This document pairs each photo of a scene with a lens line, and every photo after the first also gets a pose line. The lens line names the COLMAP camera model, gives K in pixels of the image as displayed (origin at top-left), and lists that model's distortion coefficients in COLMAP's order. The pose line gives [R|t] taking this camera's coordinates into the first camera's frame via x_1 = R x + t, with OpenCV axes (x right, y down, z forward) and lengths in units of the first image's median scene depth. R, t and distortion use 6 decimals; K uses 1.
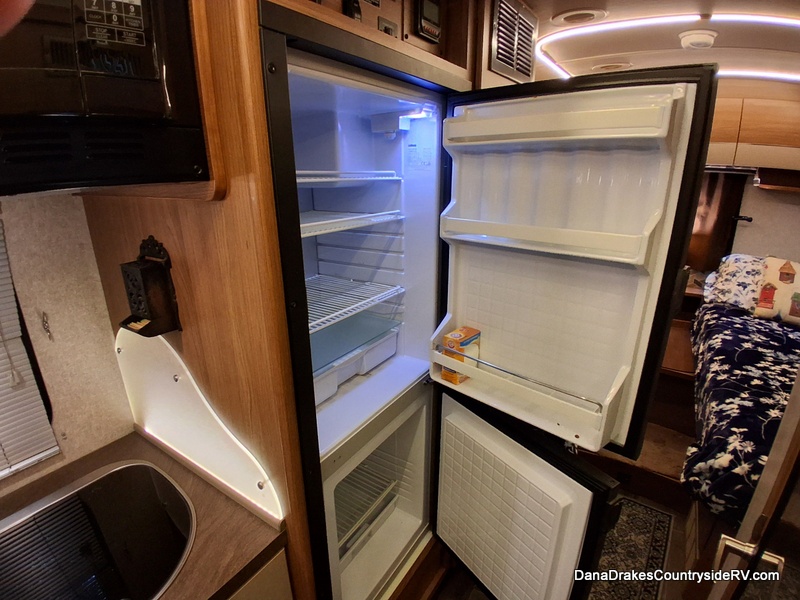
lens RADIAL K [[397.2, 0, 393.3], [0, 397.2, 310.4], [0, 0, 1]] dist [0.001321, -0.045821]
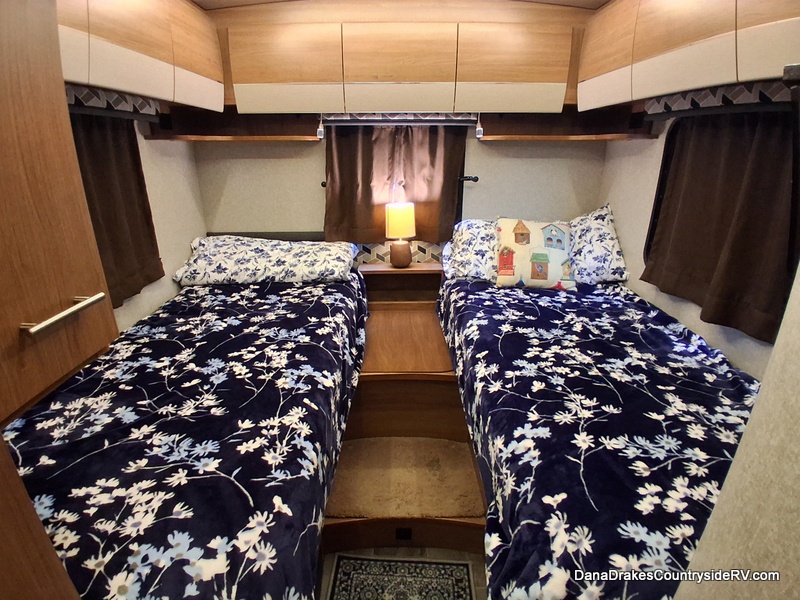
lens RADIAL K [[397.2, 0, 393.3], [0, 397.2, 310.4], [0, 0, 1]] dist [0.001321, -0.045821]
pose [[0.830233, -0.188580, 0.524547, 0.336461], [0.175467, 0.981611, 0.075176, -0.058149], [-0.529078, 0.029627, 0.848056, 0.476802]]
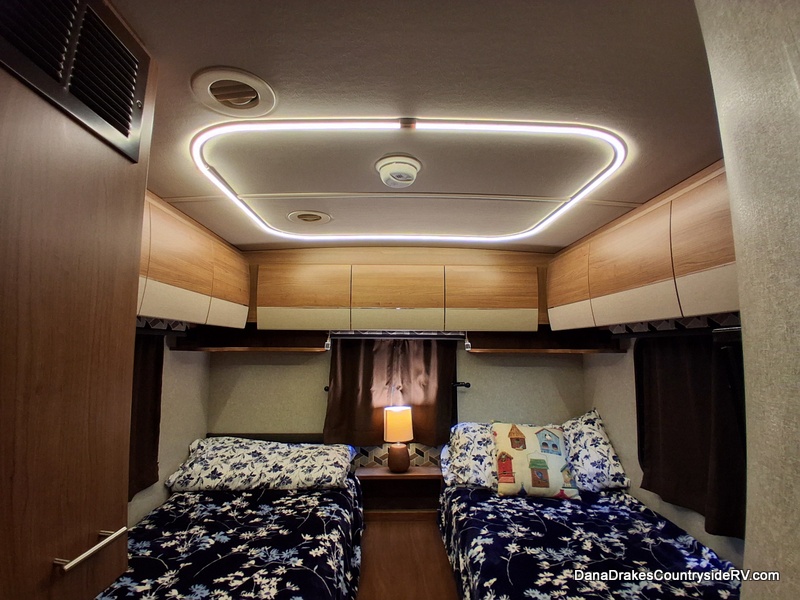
lens RADIAL K [[397.2, 0, 393.3], [0, 397.2, 310.4], [0, 0, 1]] dist [0.001321, -0.045821]
pose [[0.823140, 0.073004, 0.563126, 0.292697], [0.172191, 0.912915, -0.370048, -0.104750], [-0.541101, 0.401567, 0.738887, 0.418485]]
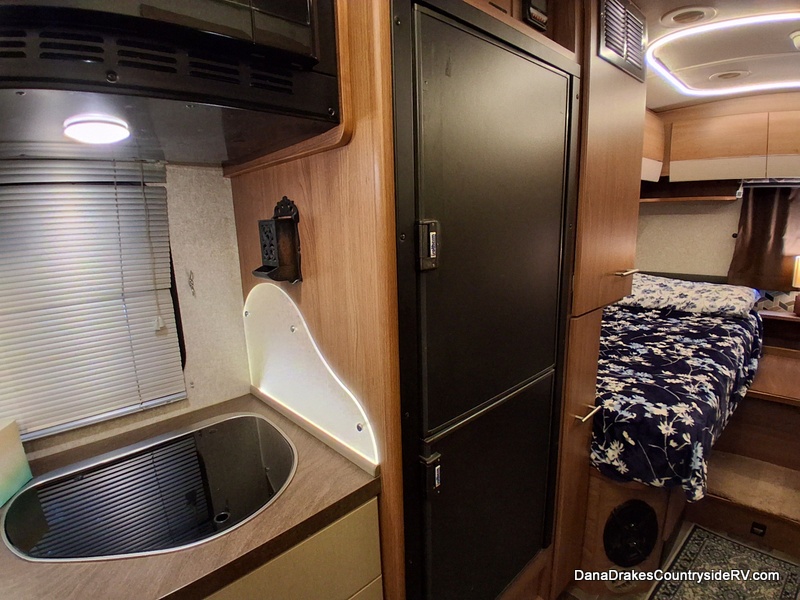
lens RADIAL K [[397.2, 0, 393.3], [0, 397.2, 310.4], [0, 0, 1]] dist [0.001321, -0.045821]
pose [[0.970528, 0.031453, -0.238927, -0.005930], [-0.059066, 0.992252, -0.109307, 0.118987], [0.233637, 0.120198, 0.964866, -0.007072]]
